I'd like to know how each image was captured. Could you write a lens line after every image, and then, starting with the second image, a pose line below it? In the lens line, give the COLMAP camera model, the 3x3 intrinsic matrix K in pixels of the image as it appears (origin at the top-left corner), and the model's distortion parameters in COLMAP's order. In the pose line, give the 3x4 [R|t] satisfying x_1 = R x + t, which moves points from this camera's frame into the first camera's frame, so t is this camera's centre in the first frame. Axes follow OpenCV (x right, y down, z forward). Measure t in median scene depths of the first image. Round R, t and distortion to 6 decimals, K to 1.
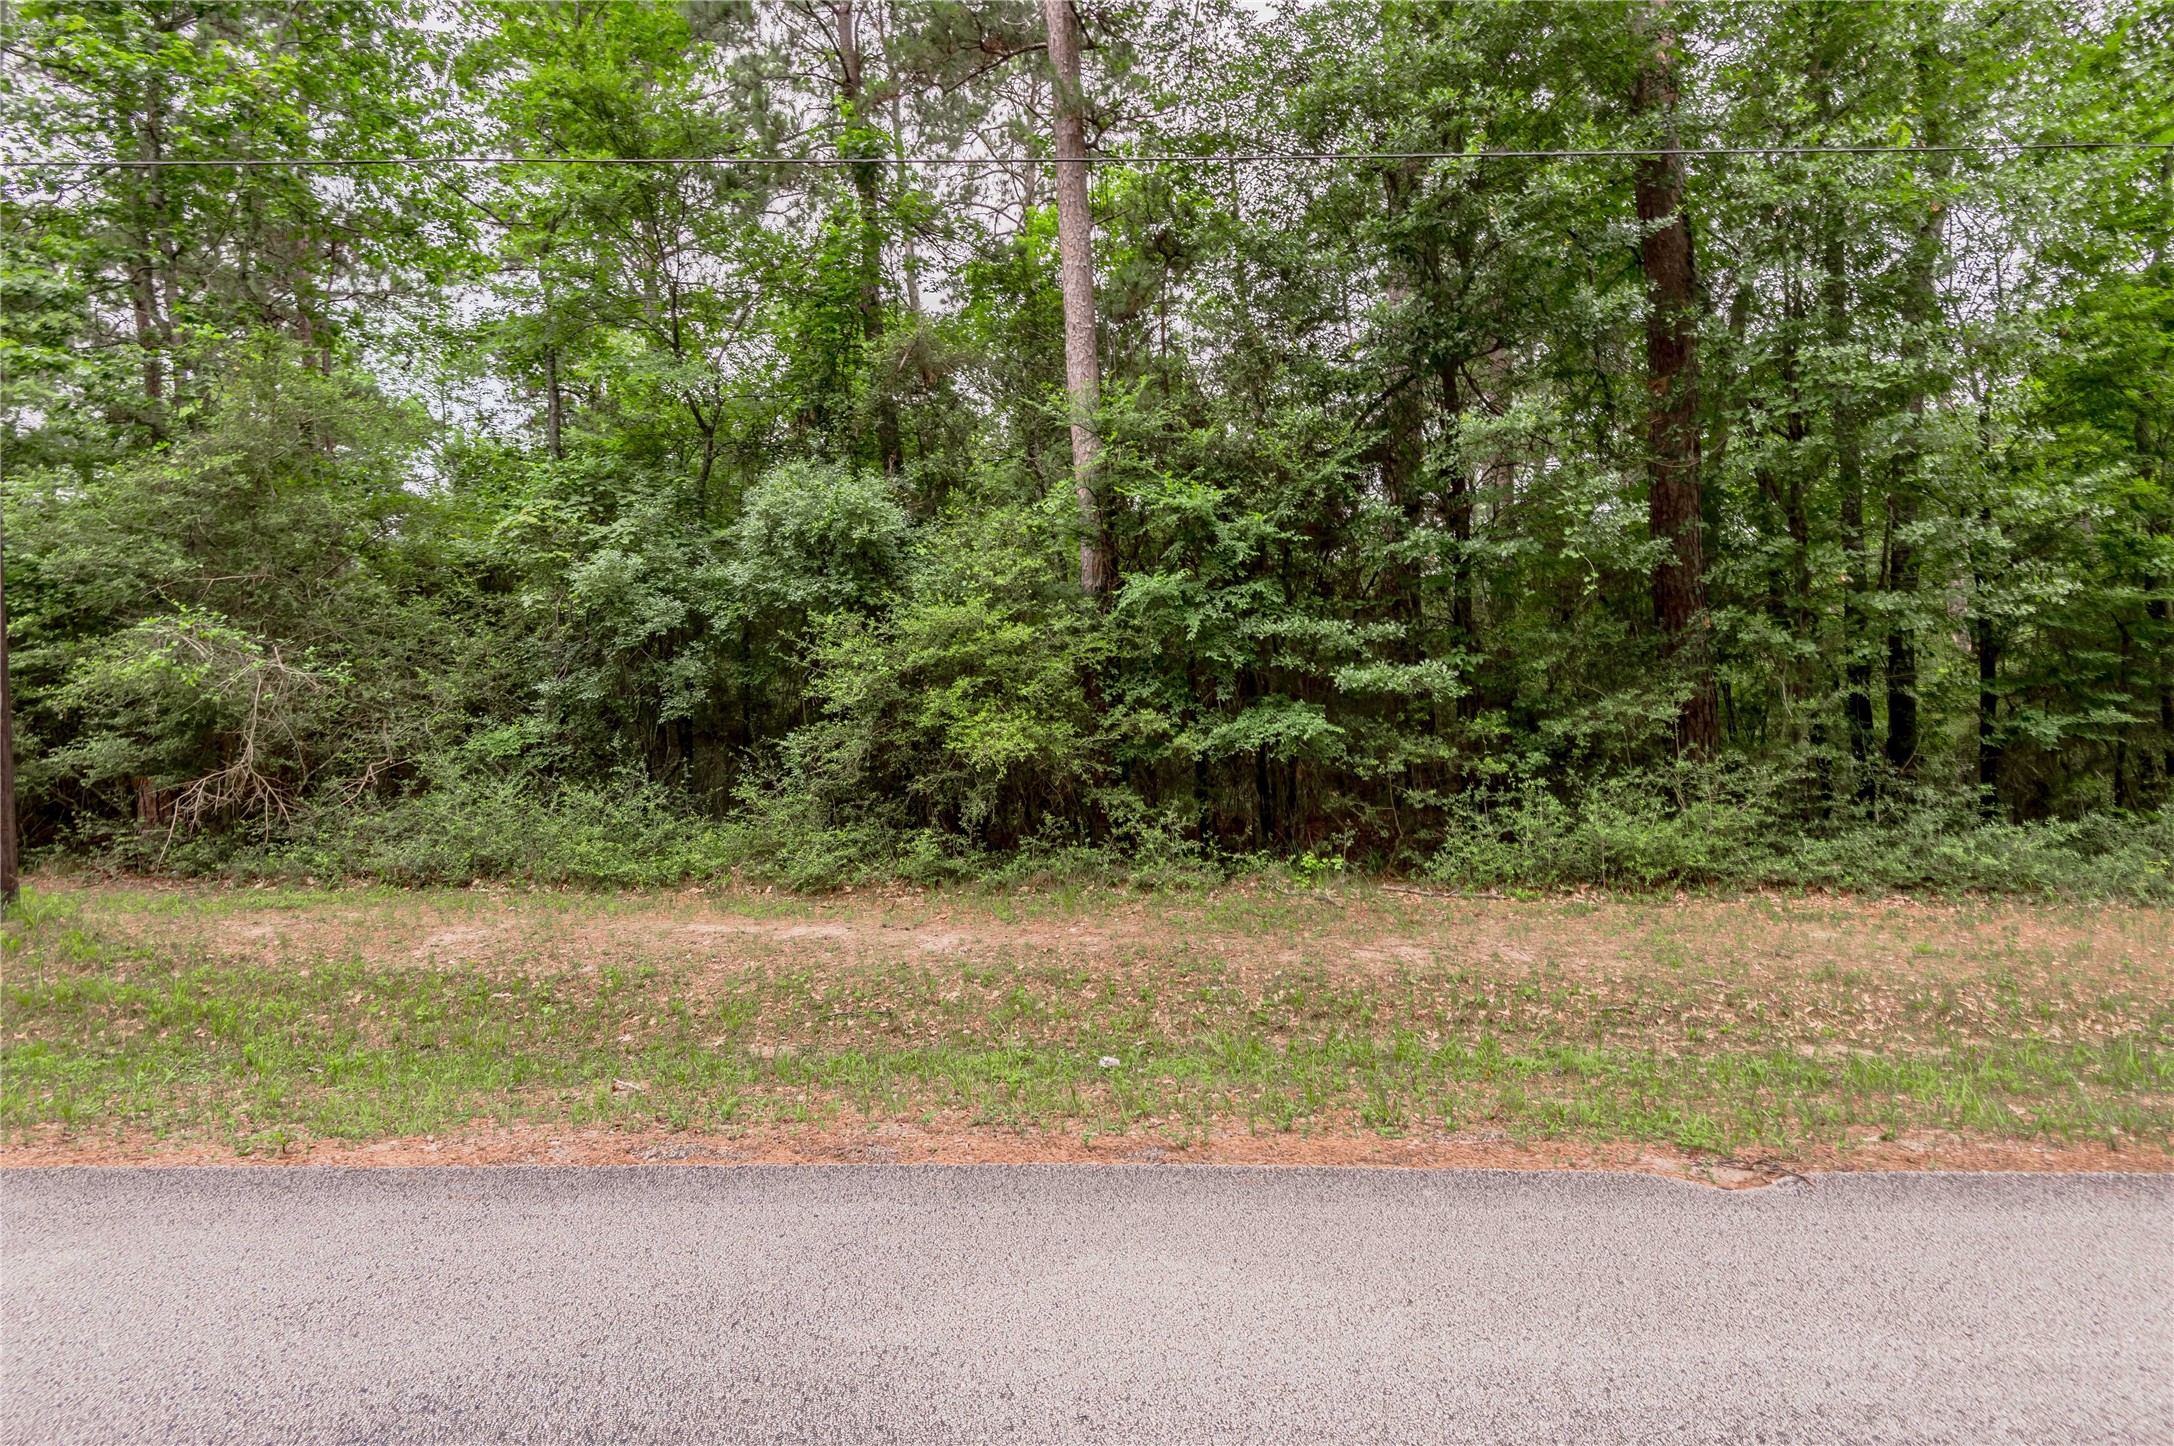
lens RADIAL K [[995.8, 0, 1087.0], [0, 995.8, 723.0], [0, 0, 1]] dist [0.029577, -0.021566]
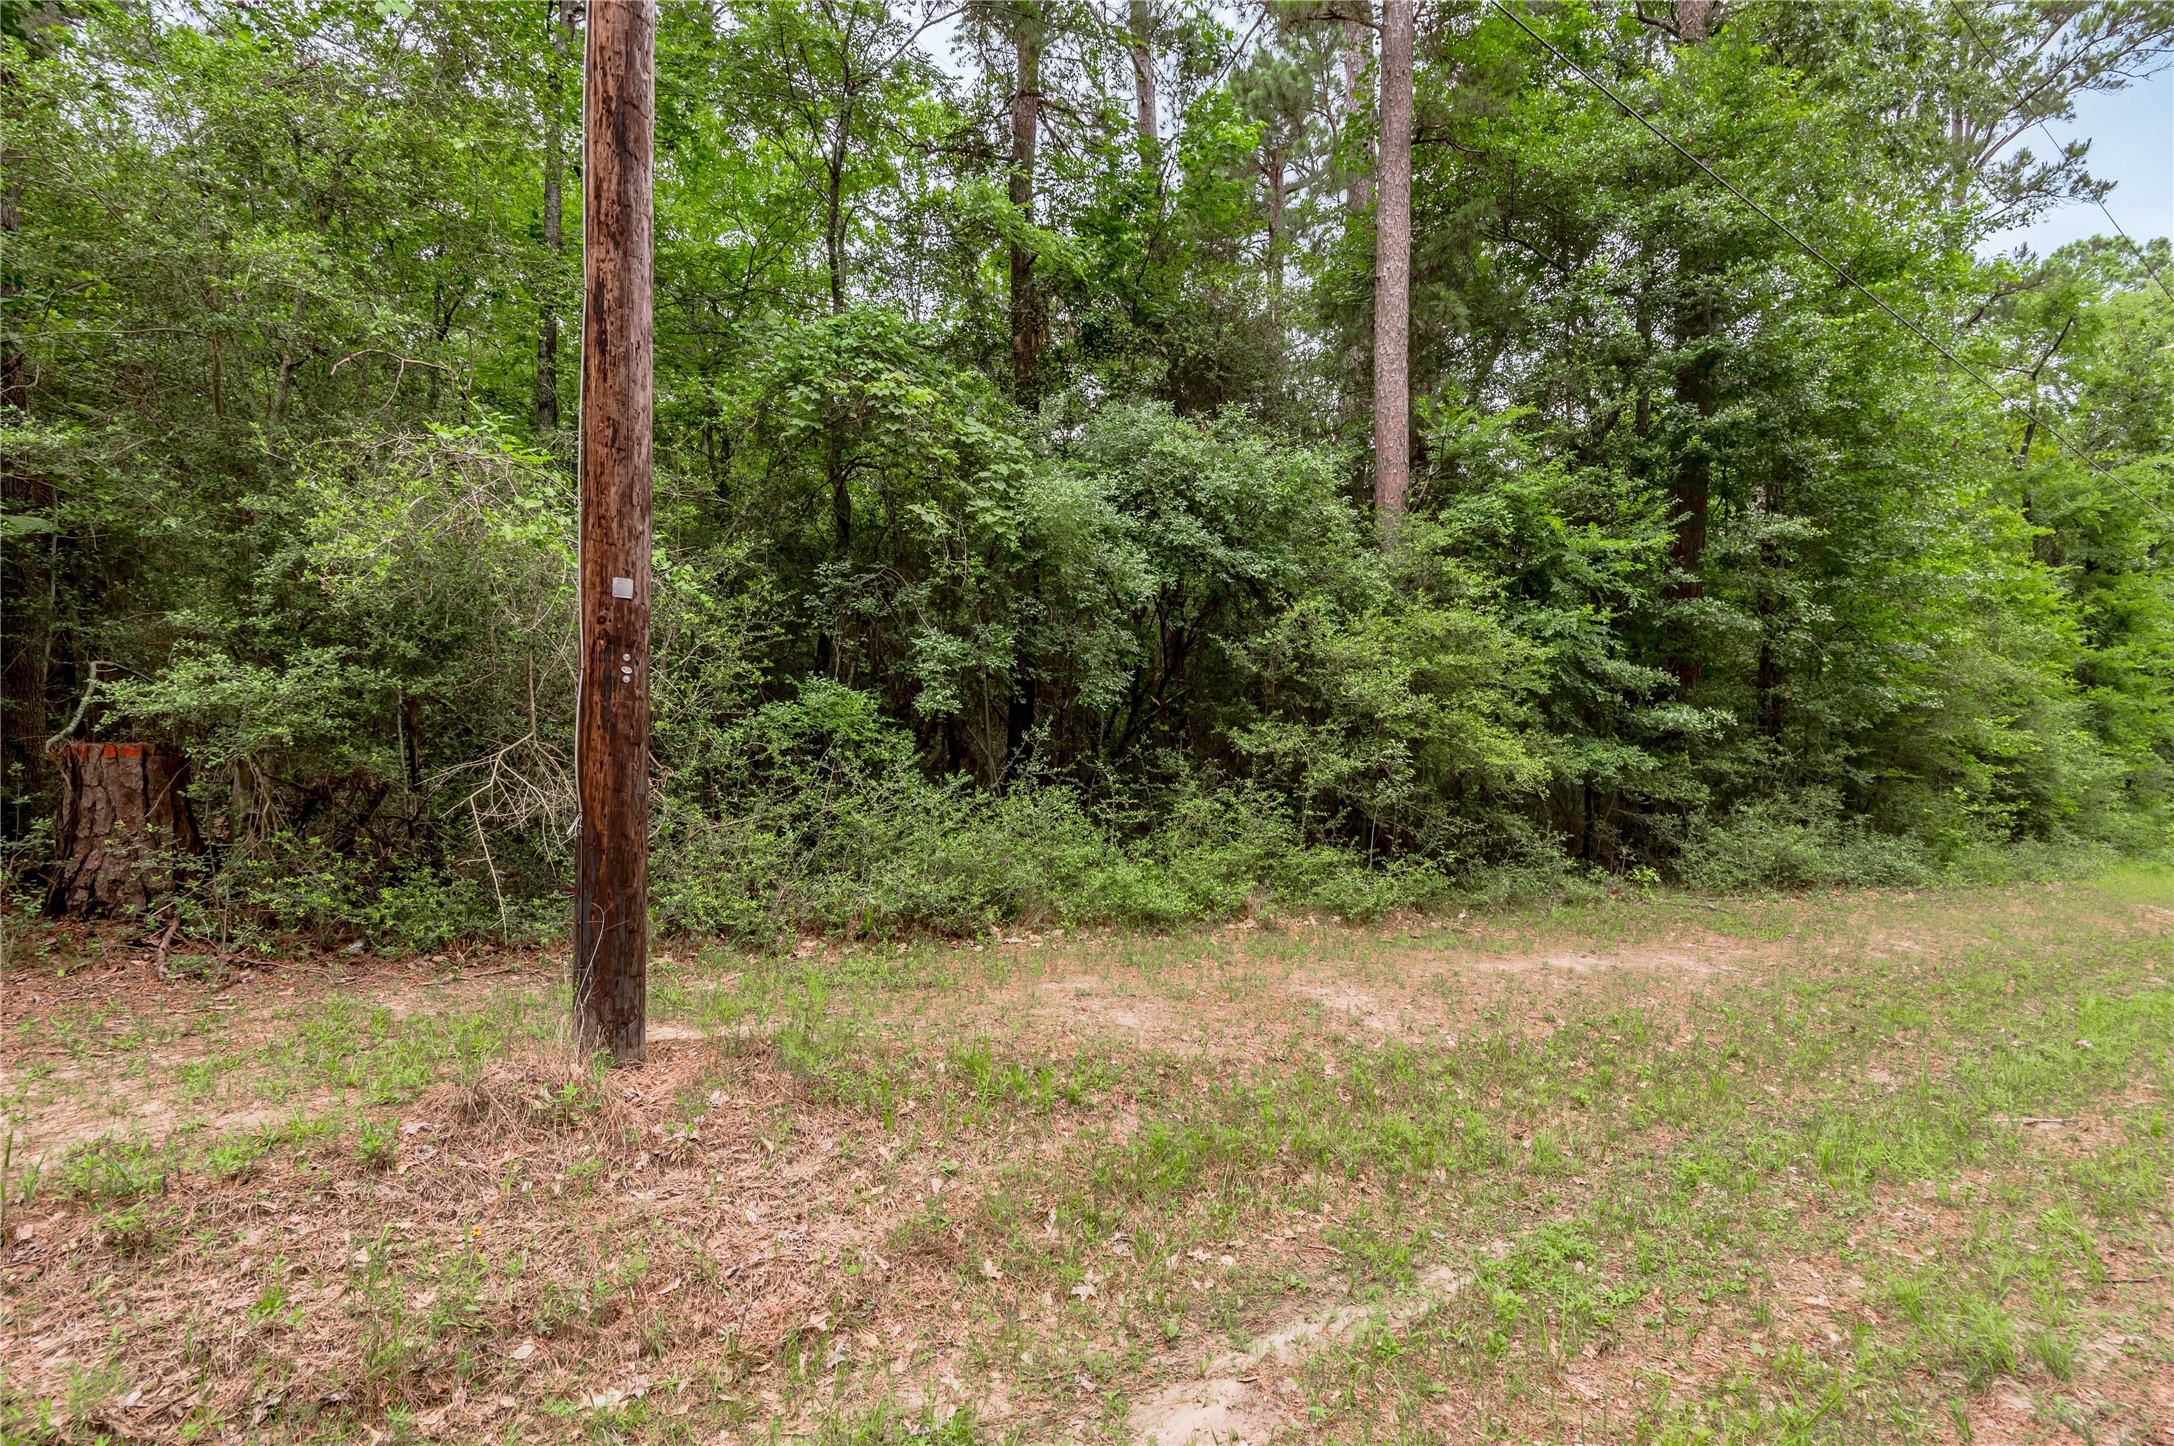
lens RADIAL K [[1039.5, 0, 1094.0], [0, 1039.5, 750.9], [0, 0, 1]] dist [0.032987, -0.022684]
pose [[0.799418, 0.049091, 0.598766, -0.981971], [-0.061047, 0.998135, -0.000330, 0.034454], [-0.597665, -0.036289, 0.800924, 0.401816]]
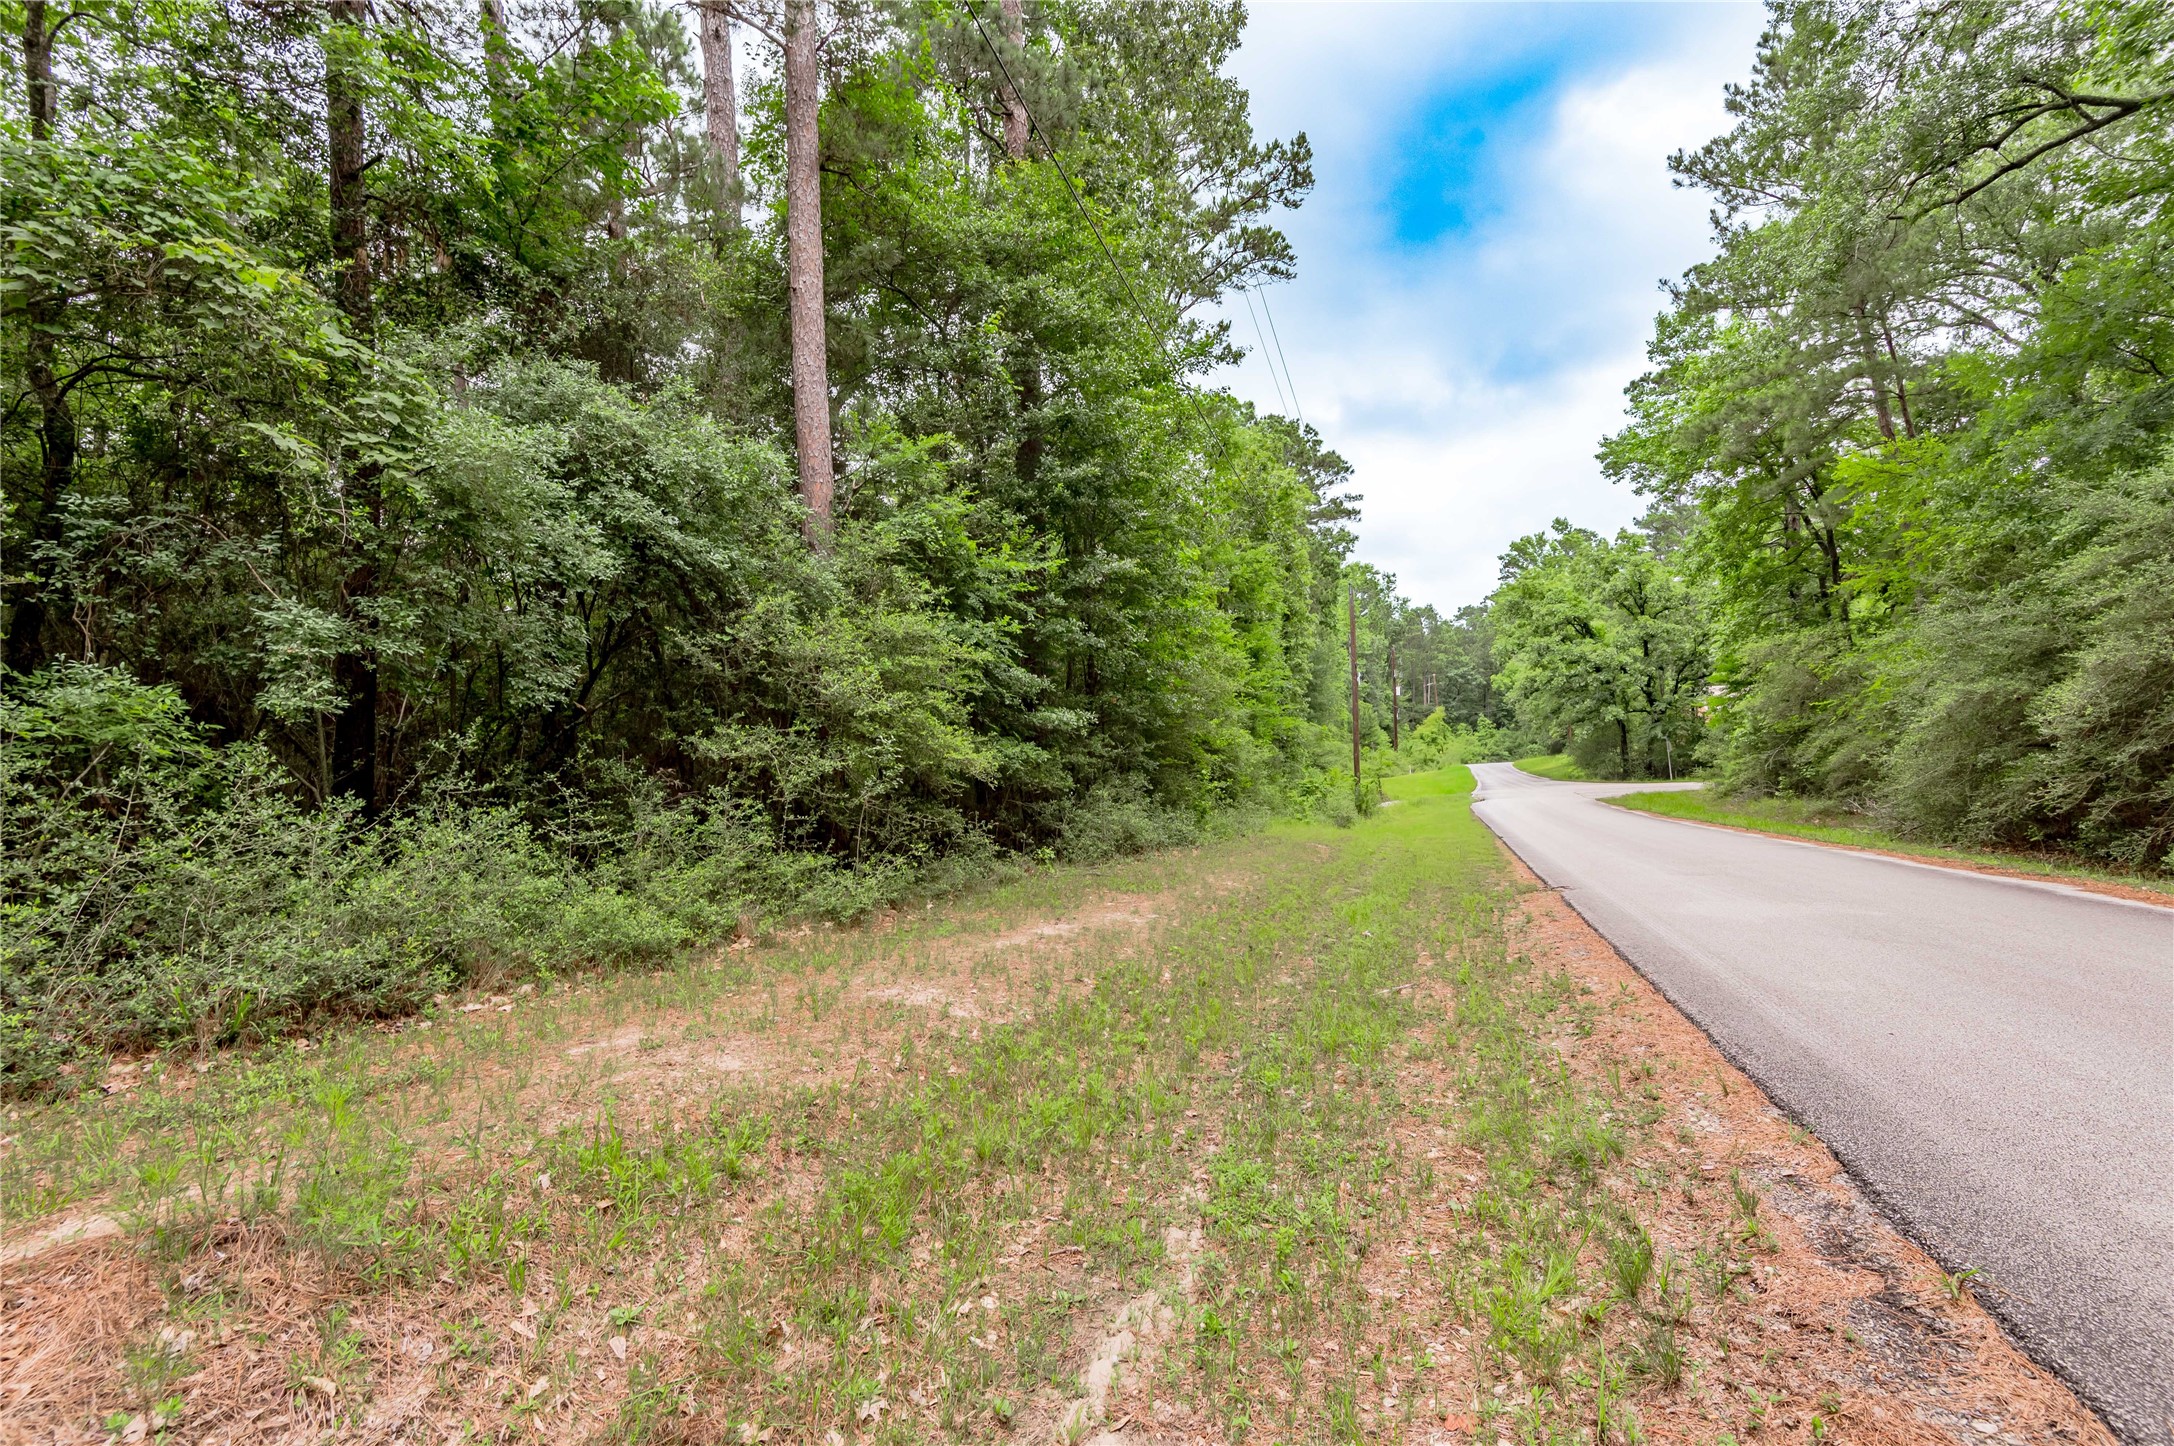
lens RADIAL K [[995.8, 0, 1087.0], [0, 995.8, 723.0], [0, 0, 1]] dist [0.029577, -0.021566]
pose [[0.289690, 0.066665, 0.954796, -1.005927], [0.004139, 0.997475, -0.070900, 0.058158], [-0.957111, 0.024491, 0.288683, 0.540746]]
